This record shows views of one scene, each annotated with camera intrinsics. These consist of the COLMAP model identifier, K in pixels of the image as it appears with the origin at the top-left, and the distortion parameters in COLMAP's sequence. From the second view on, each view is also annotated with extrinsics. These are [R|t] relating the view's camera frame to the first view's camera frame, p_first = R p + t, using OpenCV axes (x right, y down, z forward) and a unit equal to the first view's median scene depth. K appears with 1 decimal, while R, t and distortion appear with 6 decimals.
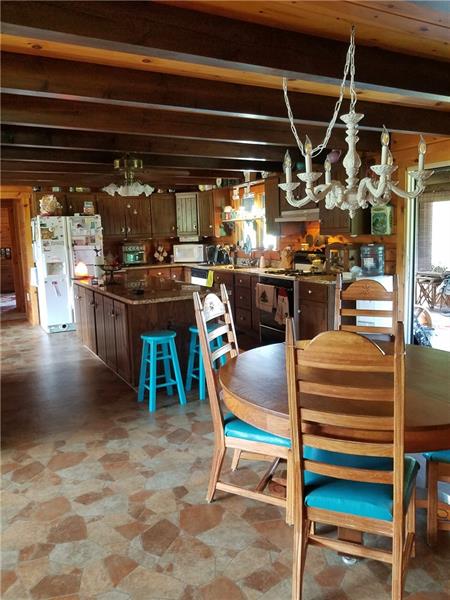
lens RADIAL K [[467.1, 0, 226.9], [0, 467.1, 299.5], [0, 0, 1]] dist [-0.005922, 0.005174]
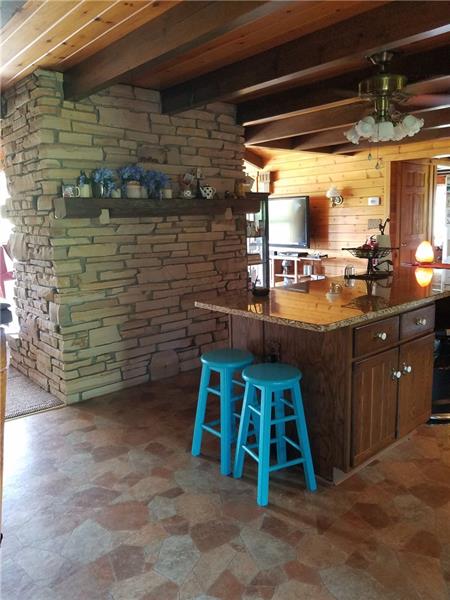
lens RADIAL K [[467.1, 0, 219.8], [0, 467.1, 296.5], [0, 0, 1]] dist [-0.005922, 0.005174]
pose [[0.221214, 0.190102, -0.956517, 0.275399], [-0.114689, 0.979082, 0.168062, -0.072768], [0.968458, 0.072524, 0.238389, 0.490186]]
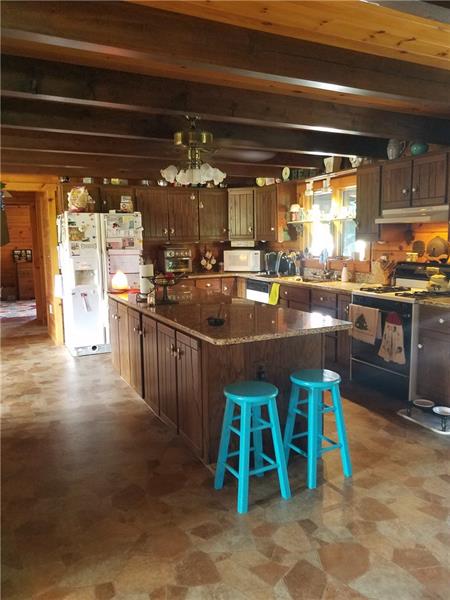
lens RADIAL K [[467.1, 0, 228.5], [0, 467.1, 302.4], [0, 0, 1]] dist [-0.005922, 0.005174]
pose [[0.999189, 0.021594, -0.033981, -0.092737], [-0.021715, 0.999759, -0.003167, -0.026240], [0.033904, 0.003902, 0.999417, 0.203672]]
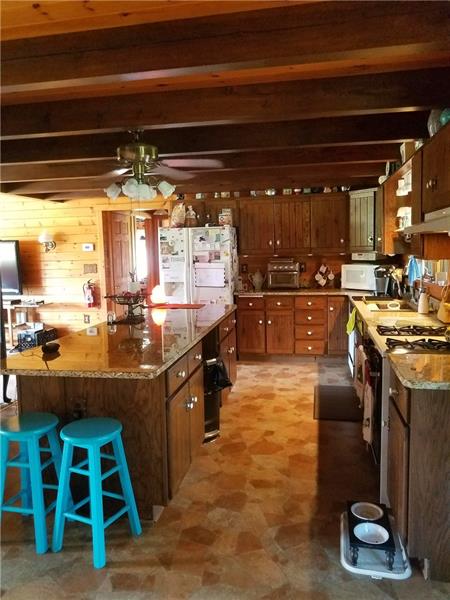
lens RADIAL K [[467.1, 0, 219.2], [0, 467.1, 299.9], [0, 0, 1]] dist [-0.005922, 0.005174]
pose [[0.769347, 0.083016, -0.633415, 0.243809], [-0.090922, 0.995656, 0.020058, -0.072736], [0.632328, 0.042160, 0.773553, 0.402770]]
